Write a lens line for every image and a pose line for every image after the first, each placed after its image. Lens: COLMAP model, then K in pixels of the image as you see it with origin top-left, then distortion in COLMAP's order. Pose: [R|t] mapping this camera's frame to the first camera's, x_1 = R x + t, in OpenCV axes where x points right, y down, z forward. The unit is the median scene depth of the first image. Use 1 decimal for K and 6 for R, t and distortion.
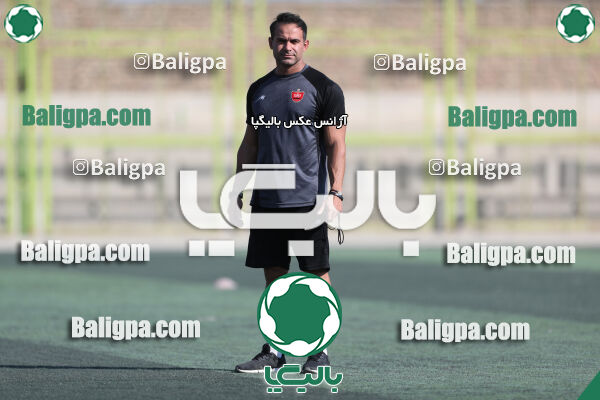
lens RADIAL K [[3582.7, 0, 294.0], [0, 3582.7, 197.2], [0, 0, 1]] dist [1.044062, 0.000000]
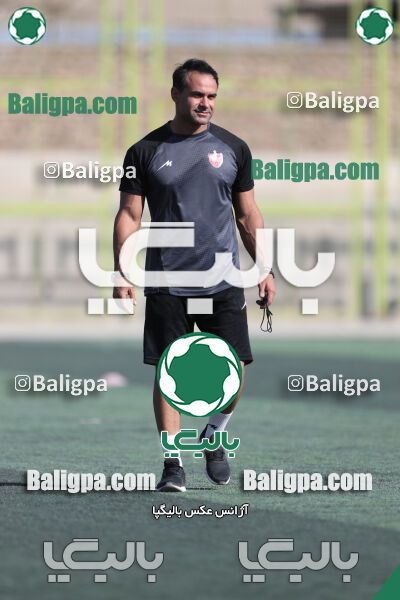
lens RADIAL K [[3582.7, 0, 204.7], [0, 3582.7, 303.7], [0, 0, 1]] dist [1.044062, 0.000000]
pose [[0.999957, 0.008623, 0.003289, -0.000472], [-0.008666, 0.999872, 0.013435, -0.005284], [-0.003173, -0.013463, 0.999904, 0.156670]]
